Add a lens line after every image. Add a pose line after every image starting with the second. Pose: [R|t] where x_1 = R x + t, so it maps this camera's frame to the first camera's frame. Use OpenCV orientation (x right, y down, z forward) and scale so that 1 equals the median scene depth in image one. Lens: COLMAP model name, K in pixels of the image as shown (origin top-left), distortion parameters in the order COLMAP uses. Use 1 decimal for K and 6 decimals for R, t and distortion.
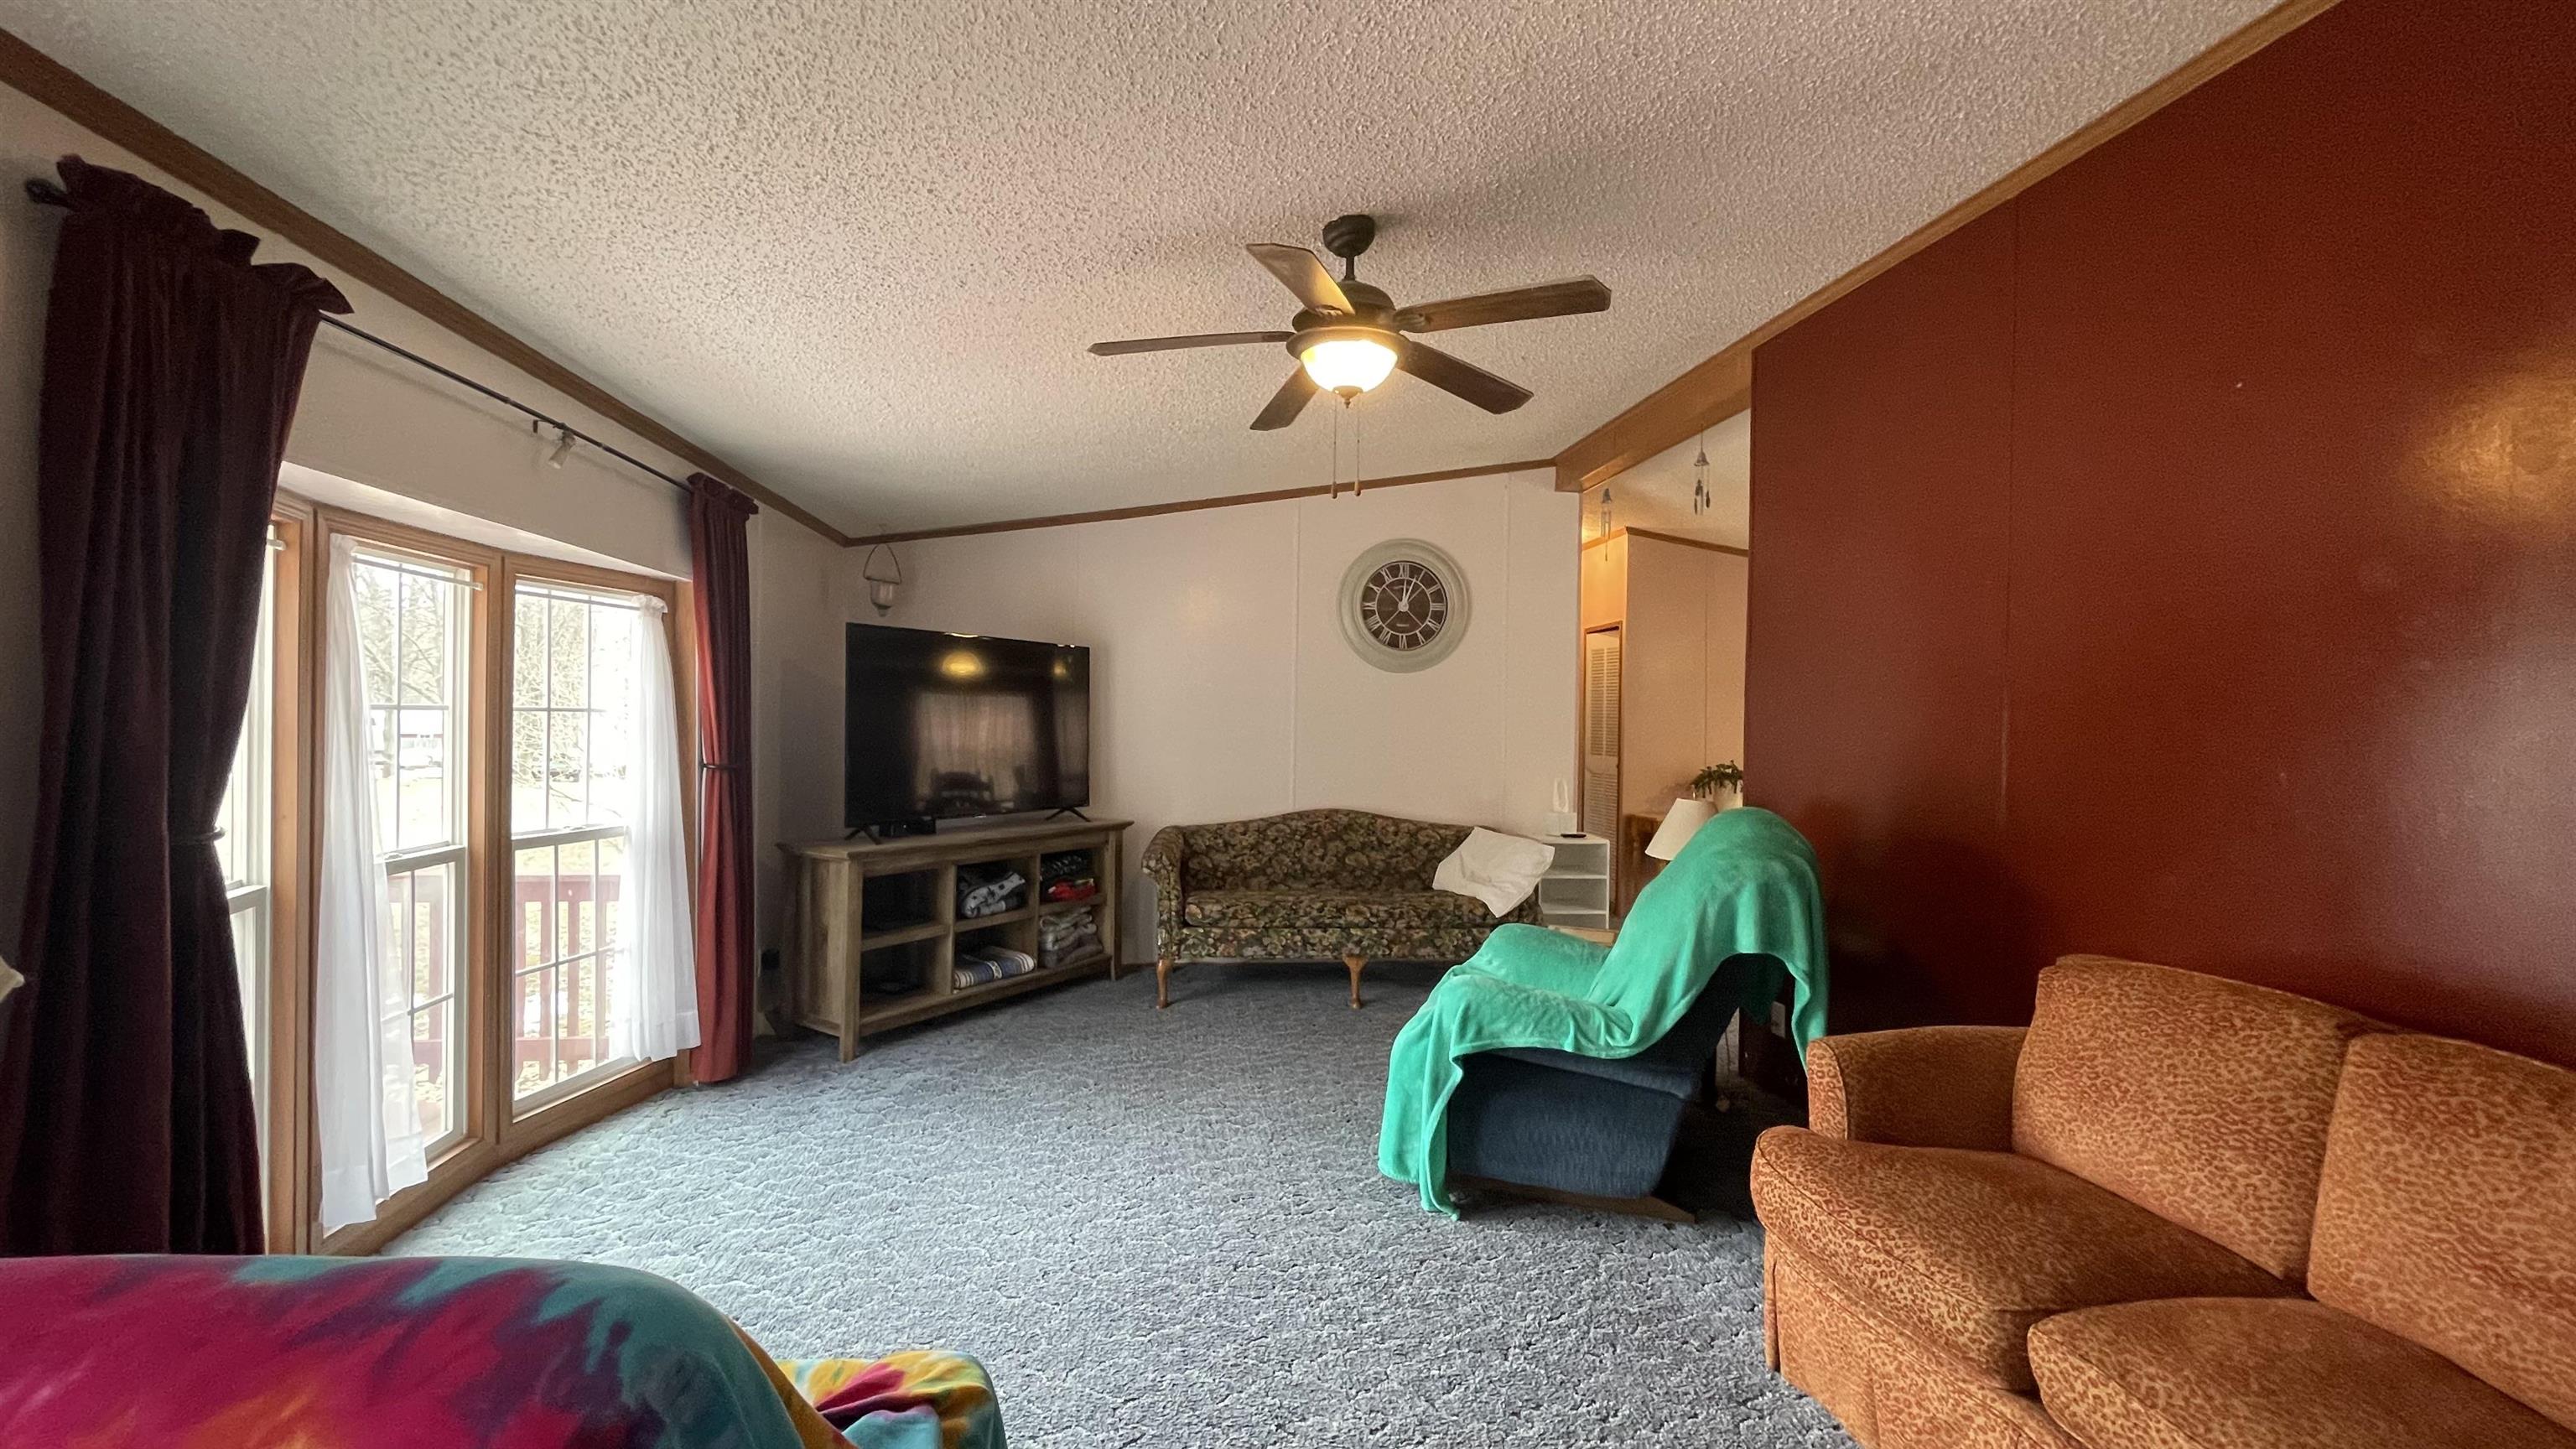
lens RADIAL K [[1031.1, 0, 1271.9], [0, 1031.1, 720.3], [0, 0, 1]] dist [-0.003015, -0.000722]
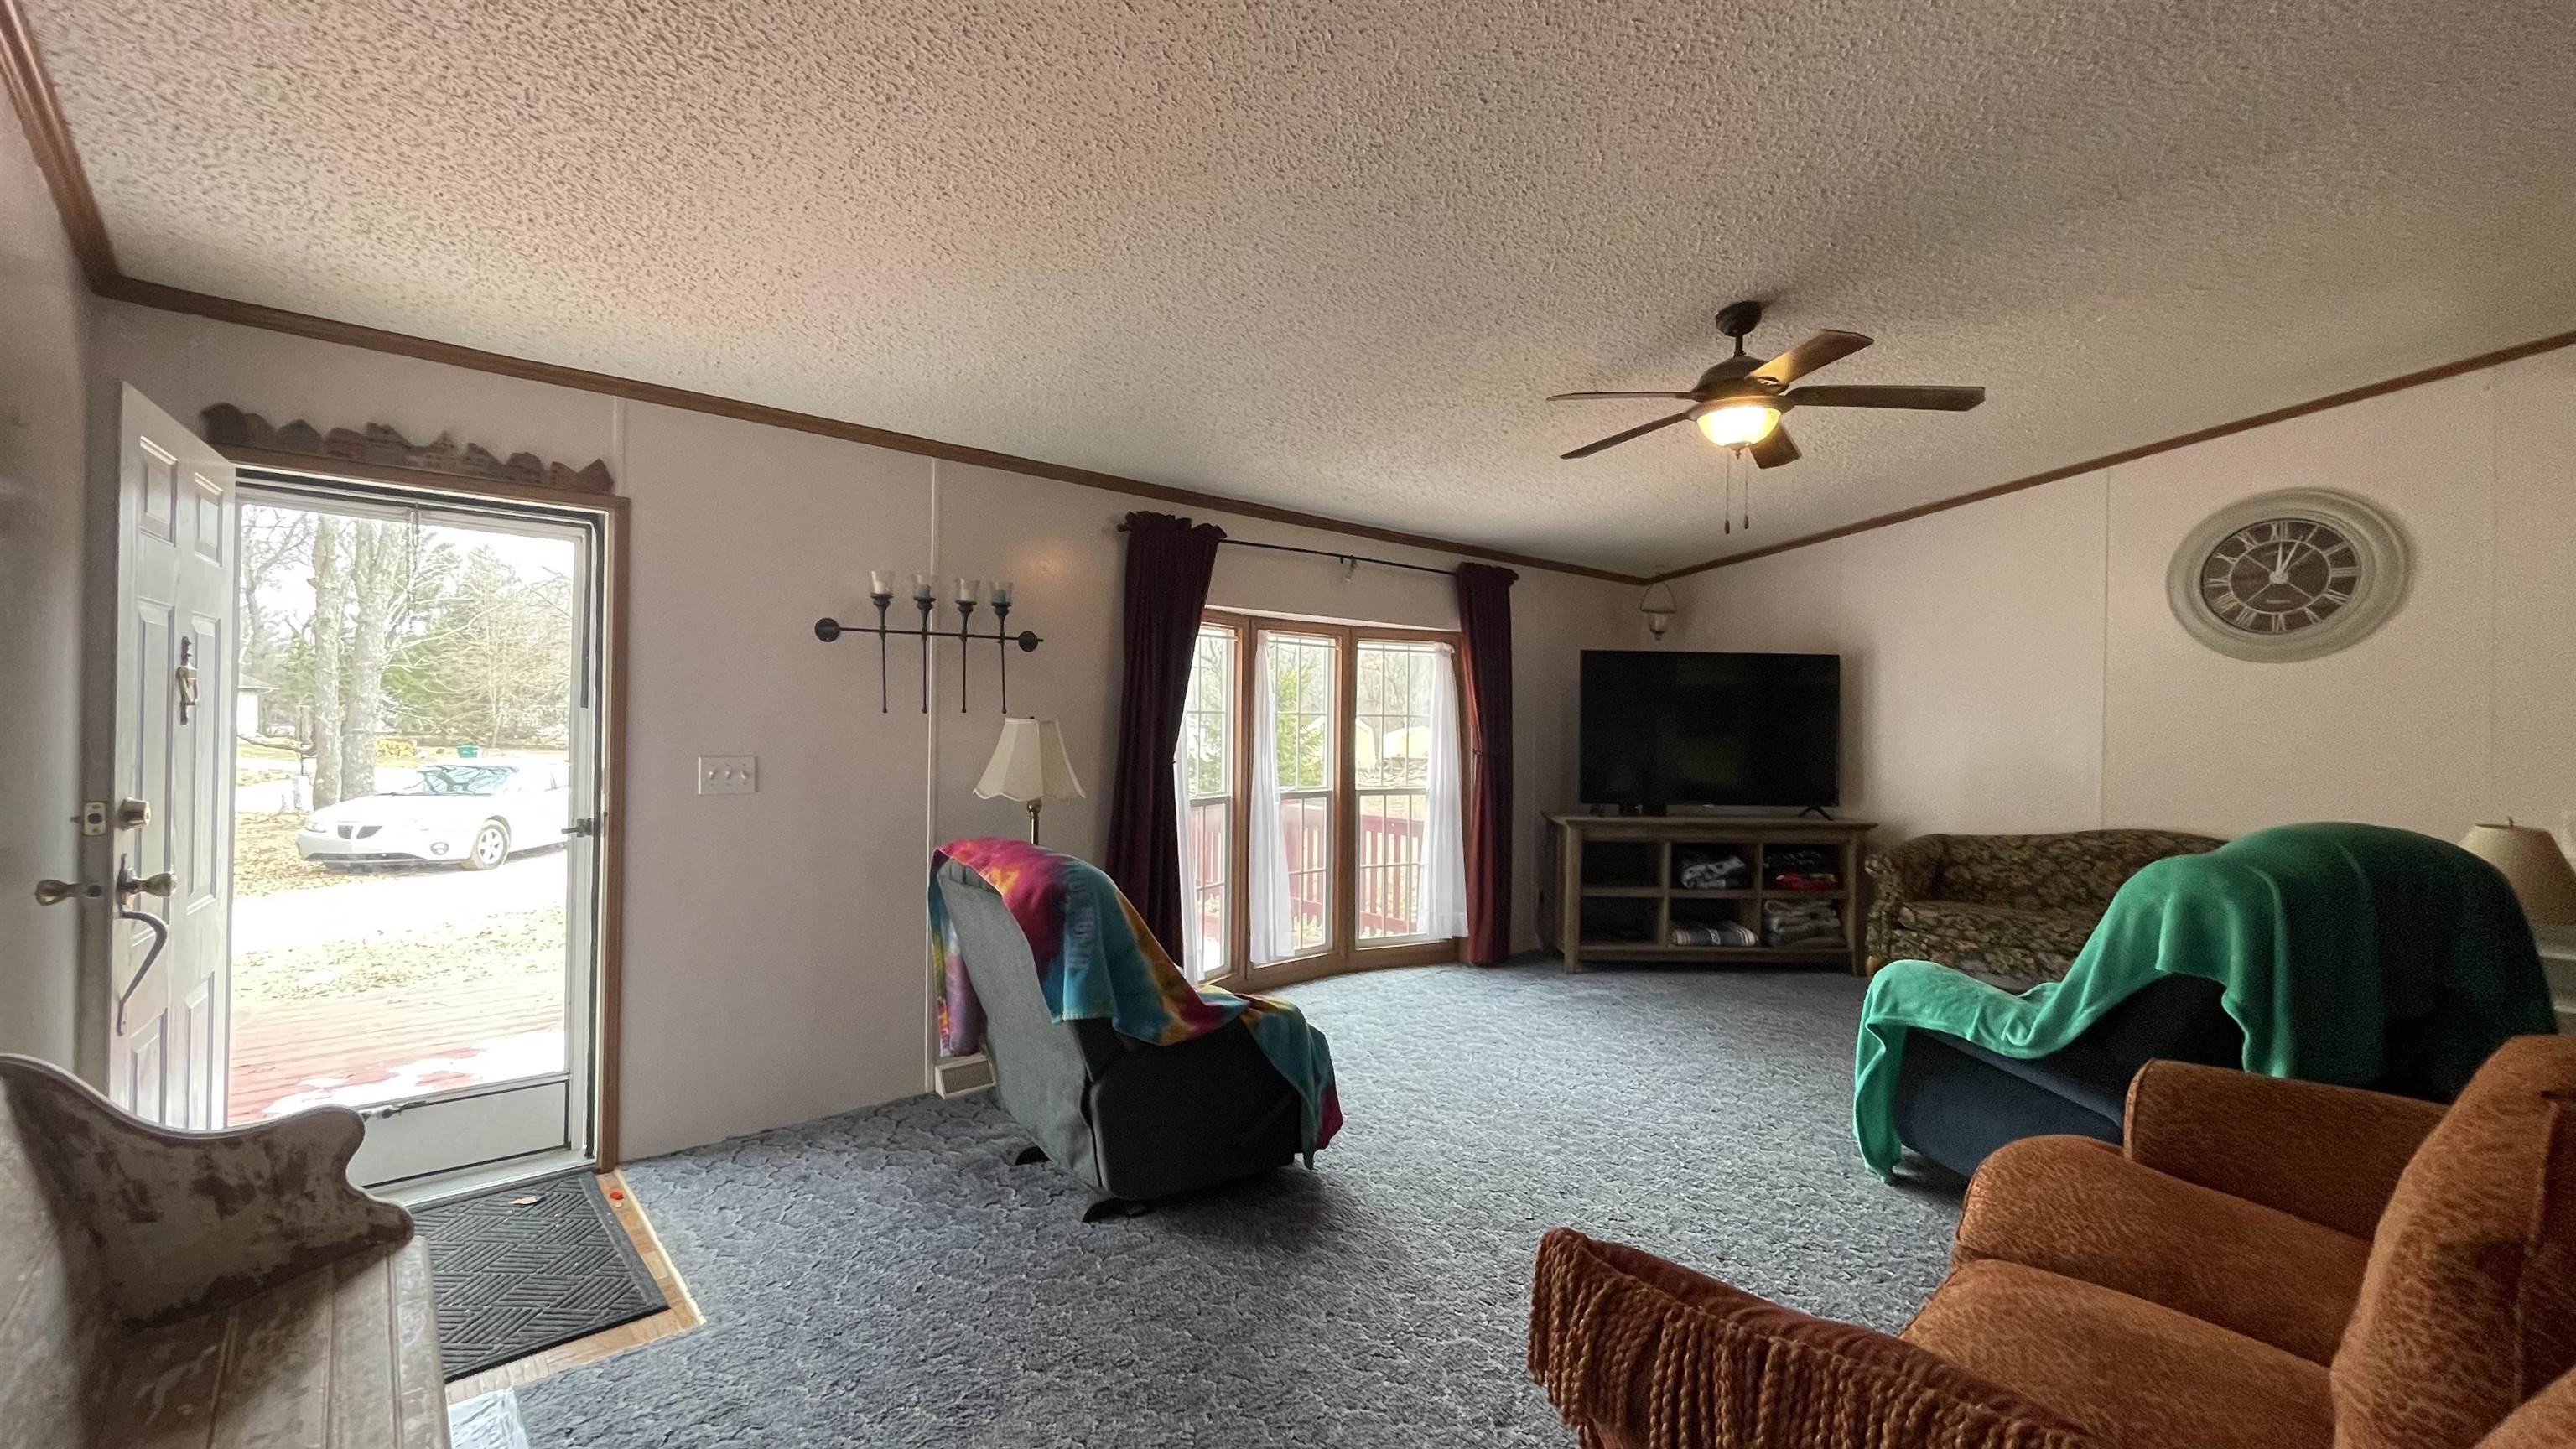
lens RADIAL K [[1031.1, 0, 1271.9], [0, 1031.1, 720.3], [0, 0, 1]] dist [-0.003015, -0.000722]
pose [[0.560855, -0.007417, -0.827881, 0.406249], [-0.006335, 0.999892, -0.013250, 0.014530], [0.827890, 0.012676, 0.560747, -0.071828]]
